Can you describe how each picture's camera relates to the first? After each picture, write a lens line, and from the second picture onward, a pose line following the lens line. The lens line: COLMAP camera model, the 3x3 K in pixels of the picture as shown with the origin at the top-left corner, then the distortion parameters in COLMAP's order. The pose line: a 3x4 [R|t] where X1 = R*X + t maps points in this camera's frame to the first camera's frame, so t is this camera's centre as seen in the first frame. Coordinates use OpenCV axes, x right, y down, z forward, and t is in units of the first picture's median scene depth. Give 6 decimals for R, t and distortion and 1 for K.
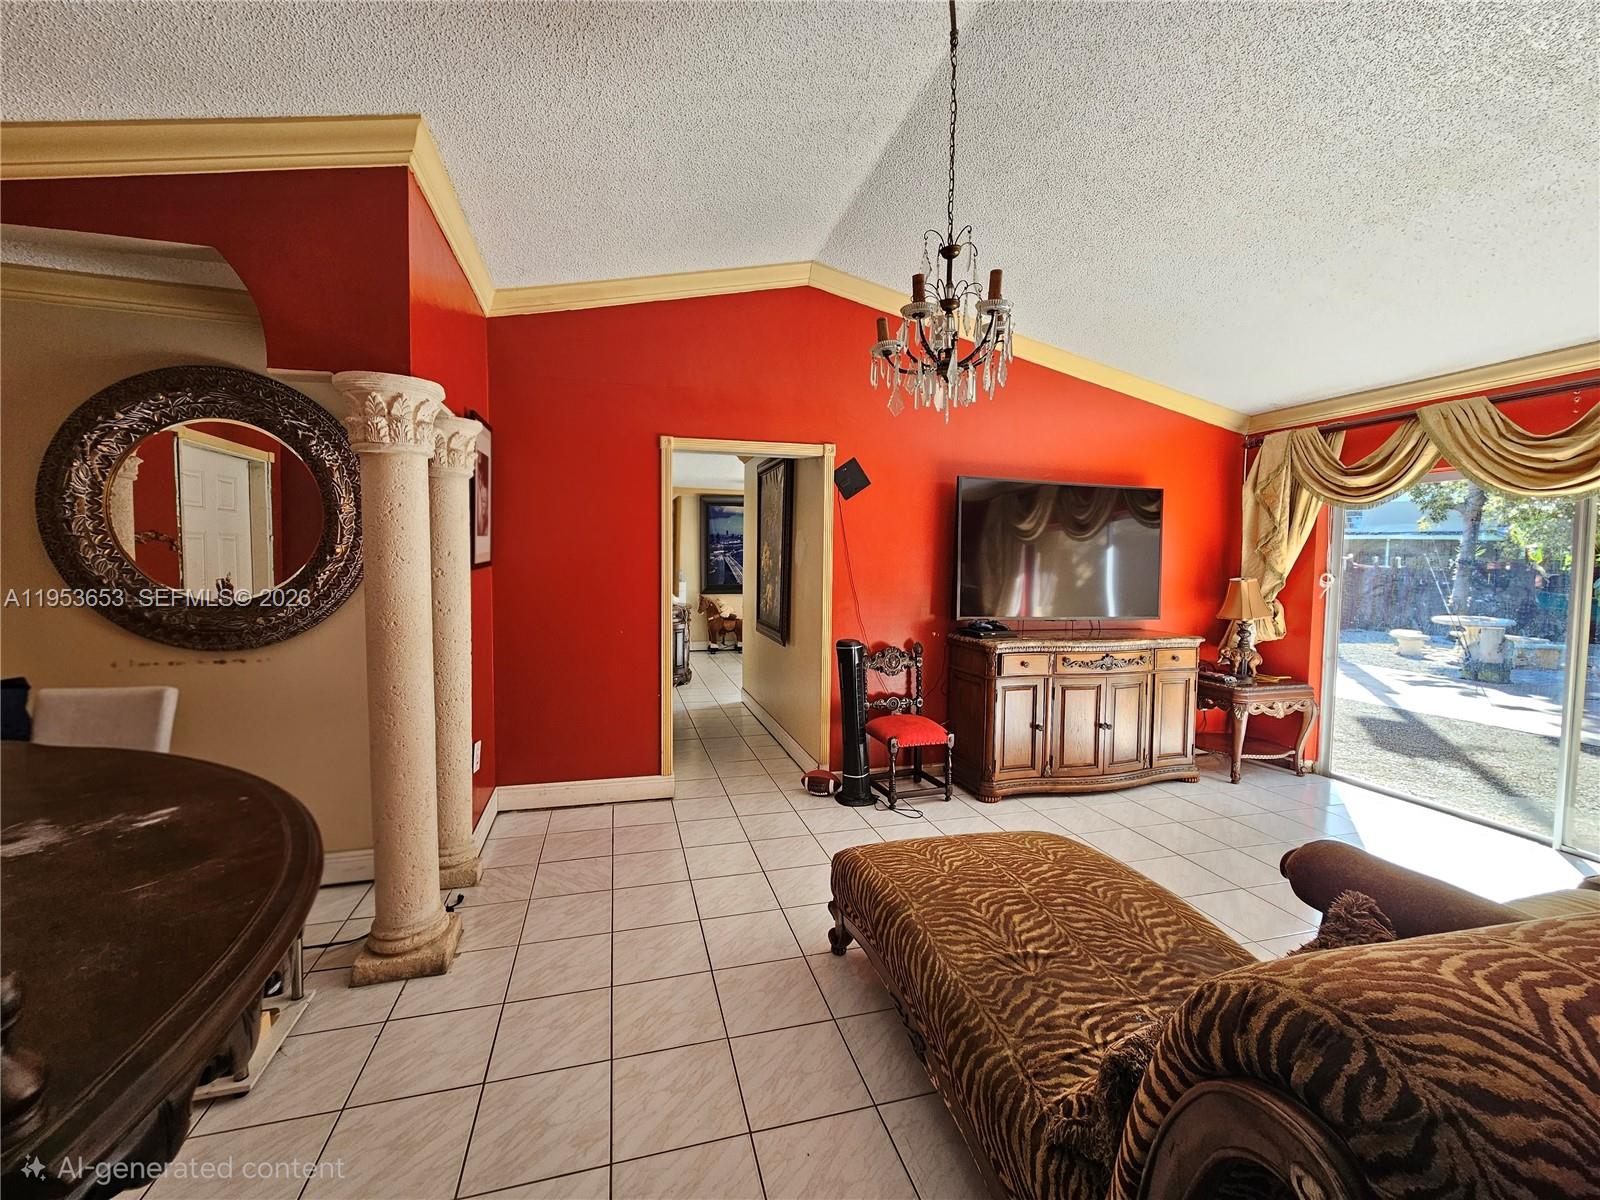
lens RADIAL K [[655.0, 0, 792.7], [0, 655.0, 594.4], [0, 0, 1]] dist [-0.014476, -0.000030]
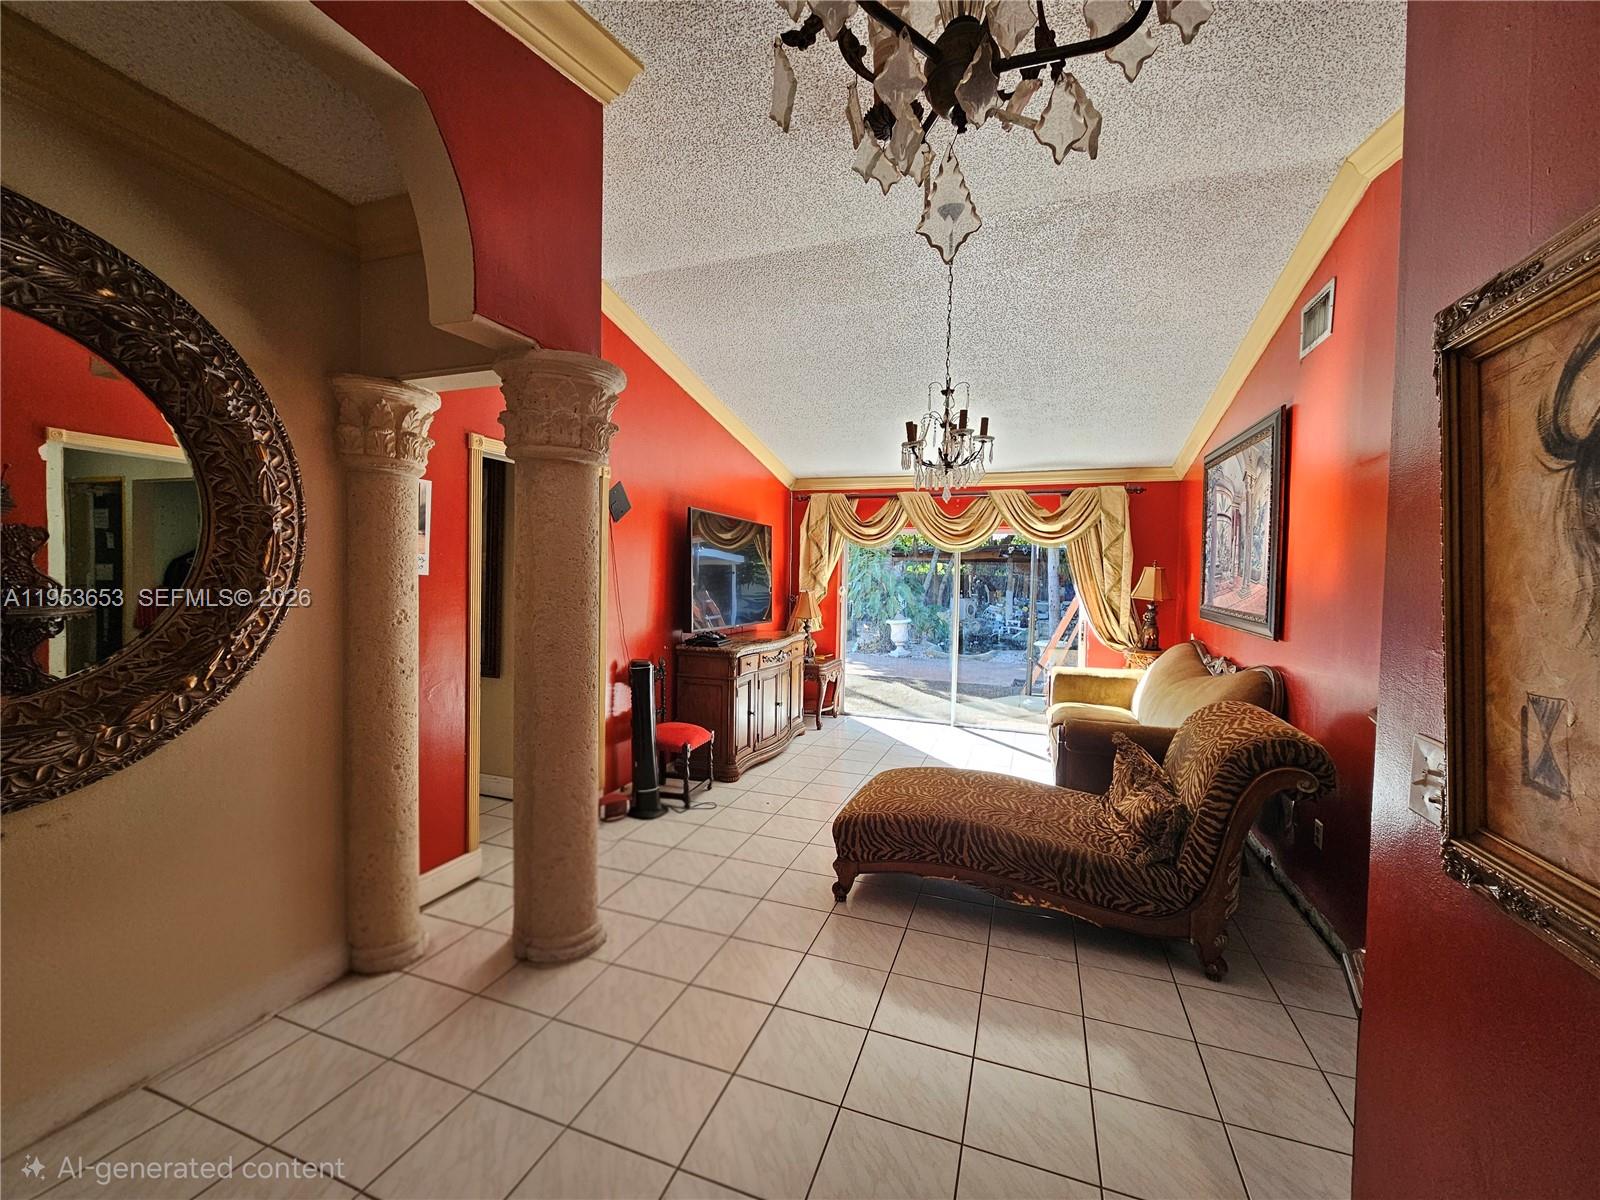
lens RADIAL K [[649.2, 0, 800.0], [0, 649.2, 600.0], [0, 0, 1]] dist [0.001092, 0.000045]
pose [[0.579982, -0.032161, 0.813994, -0.587810], [0.031321, 0.999362, 0.017168, -0.034118], [-0.814027, 0.015538, 0.580619, 0.191331]]
